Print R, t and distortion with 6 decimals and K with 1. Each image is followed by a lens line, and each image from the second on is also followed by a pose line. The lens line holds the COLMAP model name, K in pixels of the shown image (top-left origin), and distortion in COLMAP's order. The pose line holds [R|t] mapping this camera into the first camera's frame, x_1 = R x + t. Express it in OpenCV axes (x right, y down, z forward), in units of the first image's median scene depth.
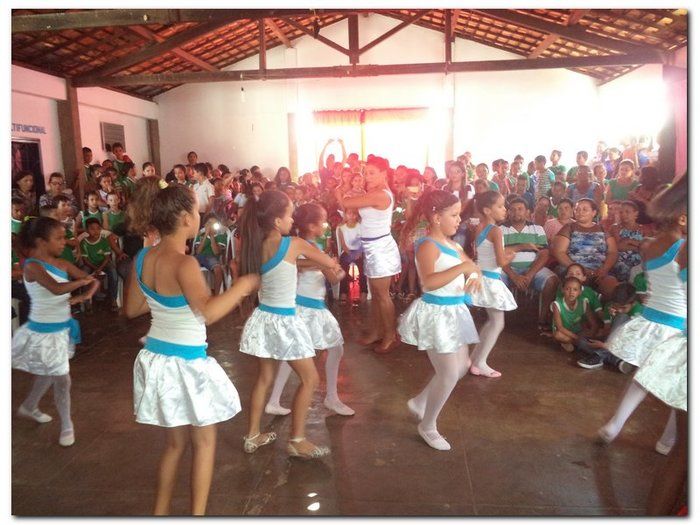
lens RADIAL K [[536.8, 0, 344.9], [0, 536.8, 260.1], [0, 0, 1]] dist [-0.033284, 0.004732]
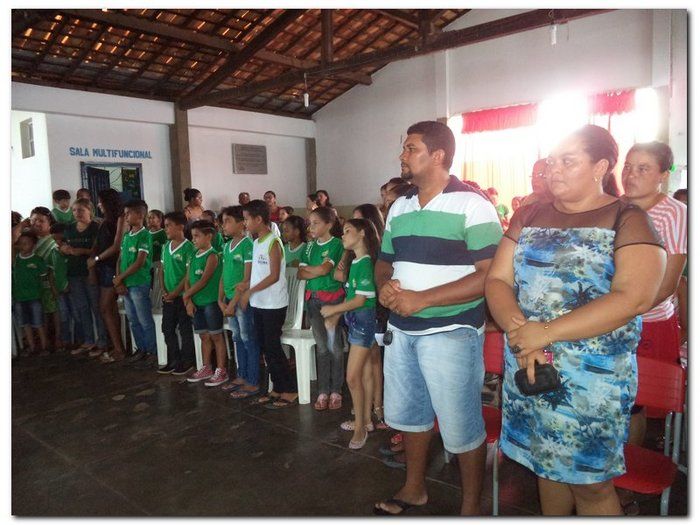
lens RADIAL K [[536.8, 0, 344.9], [0, 536.8, 260.1], [0, 0, 1]] dist [-0.033284, 0.004732]
pose [[0.821461, 0.045027, -0.568484, 0.309280], [-0.069576, 0.997344, -0.021543, -0.045955], [0.566004, 0.057250, 0.822412, 0.365052]]
